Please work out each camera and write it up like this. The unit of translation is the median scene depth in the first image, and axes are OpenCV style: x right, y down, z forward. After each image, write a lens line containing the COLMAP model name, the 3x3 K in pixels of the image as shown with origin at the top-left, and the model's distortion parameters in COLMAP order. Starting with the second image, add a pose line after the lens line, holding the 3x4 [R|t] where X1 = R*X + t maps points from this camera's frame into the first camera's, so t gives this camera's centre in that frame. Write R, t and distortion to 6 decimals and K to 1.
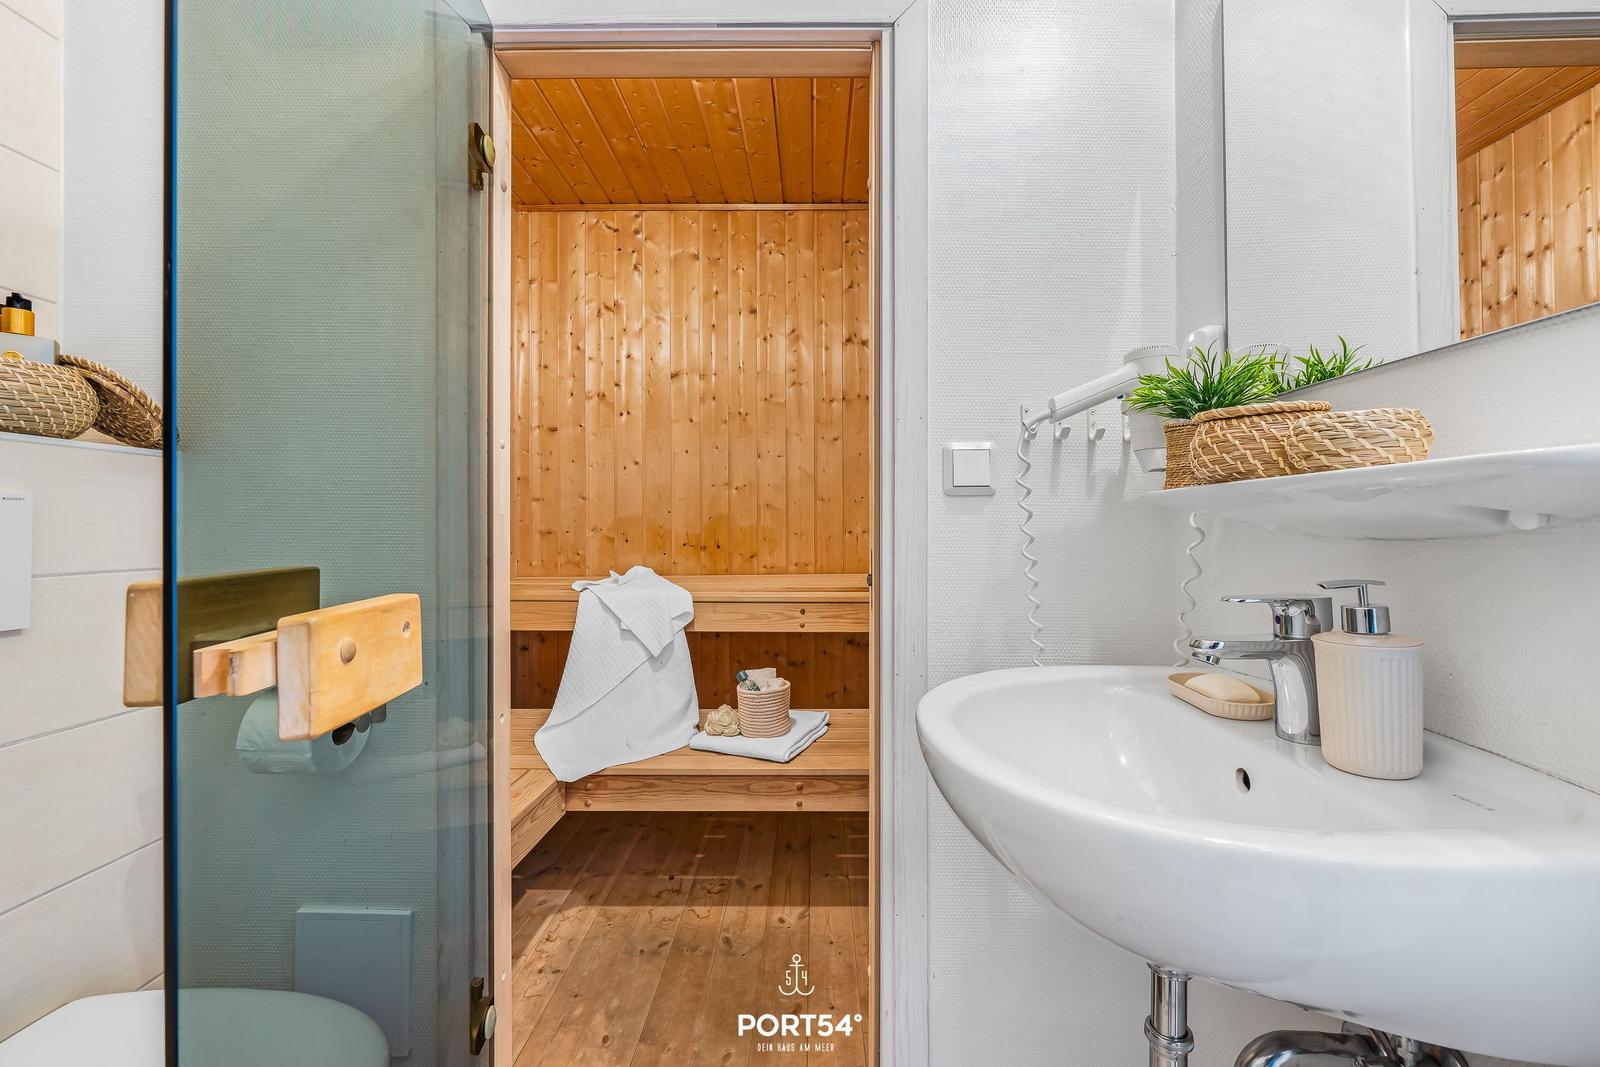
lens RADIAL K [[643.0, 0, 796.7], [0, 643.0, 531.2], [0, 0, 1]] dist [-0.001851, -0.000276]
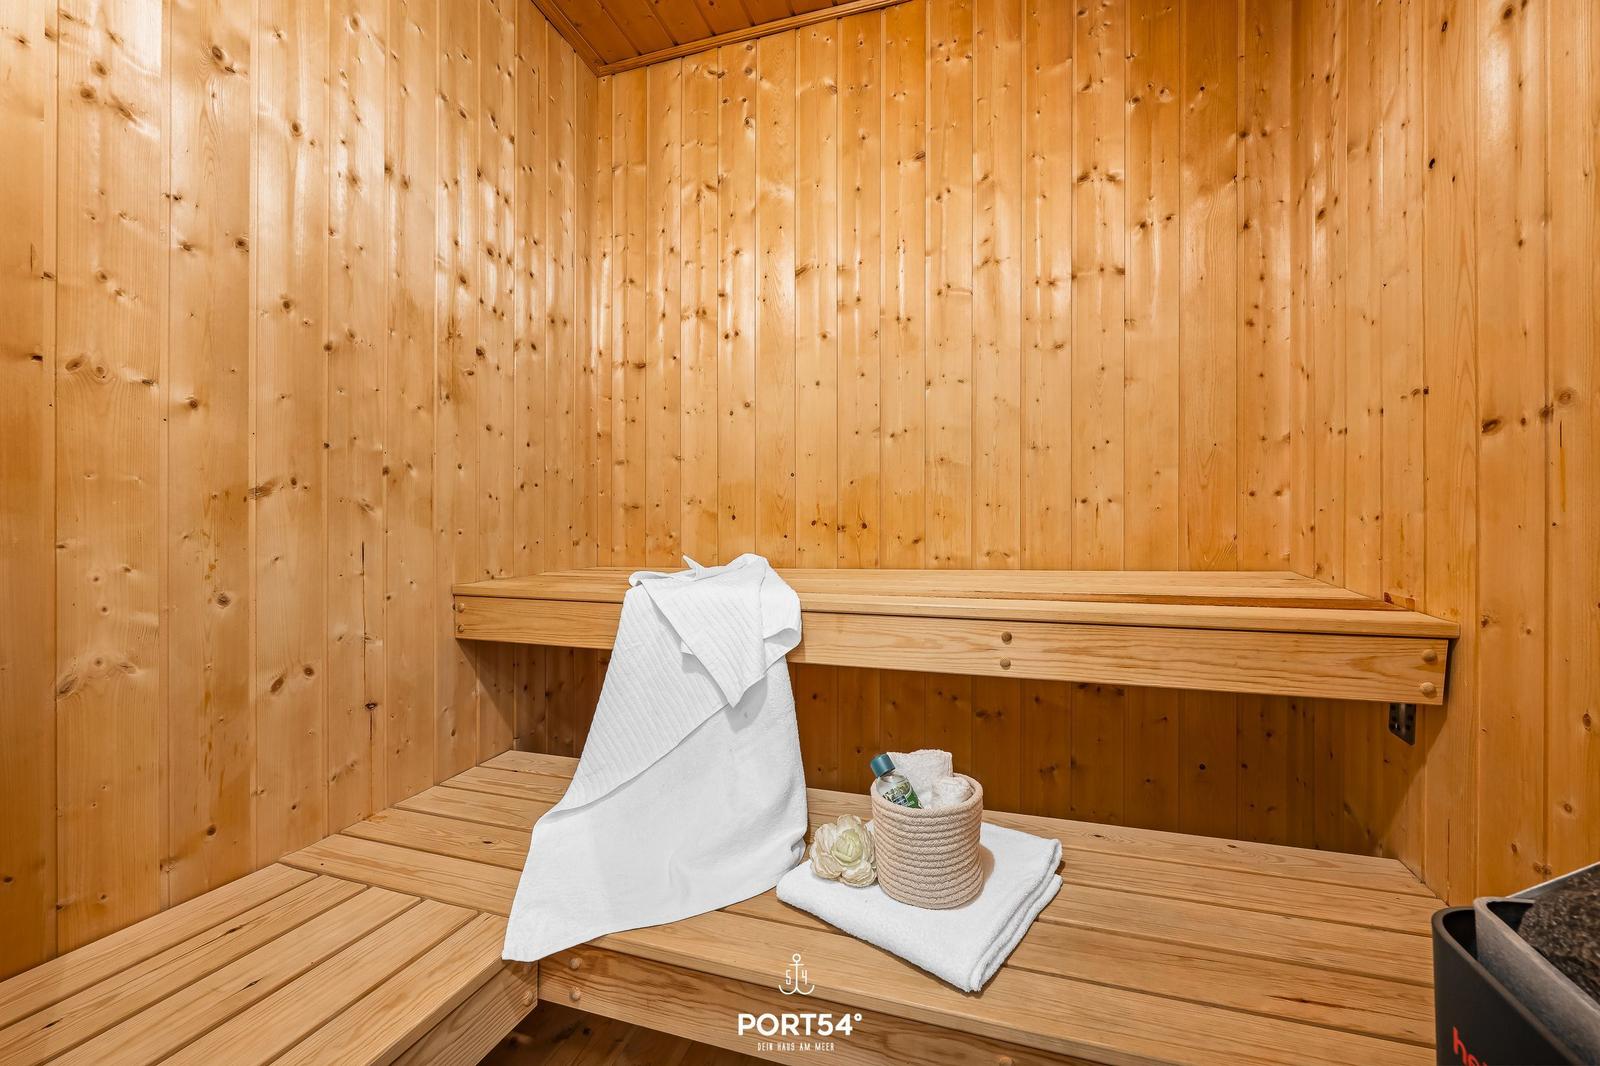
lens RADIAL K [[643.0, 0, 786.8], [0, 643.0, 540.4], [0, 0, 1]] dist [-0.001851, -0.000276]
pose [[0.957966, 0.004955, -0.286838, -0.009464], [-0.002135, 0.999946, 0.010143, 0.032533], [0.286873, -0.009104, 0.957925, 0.350635]]
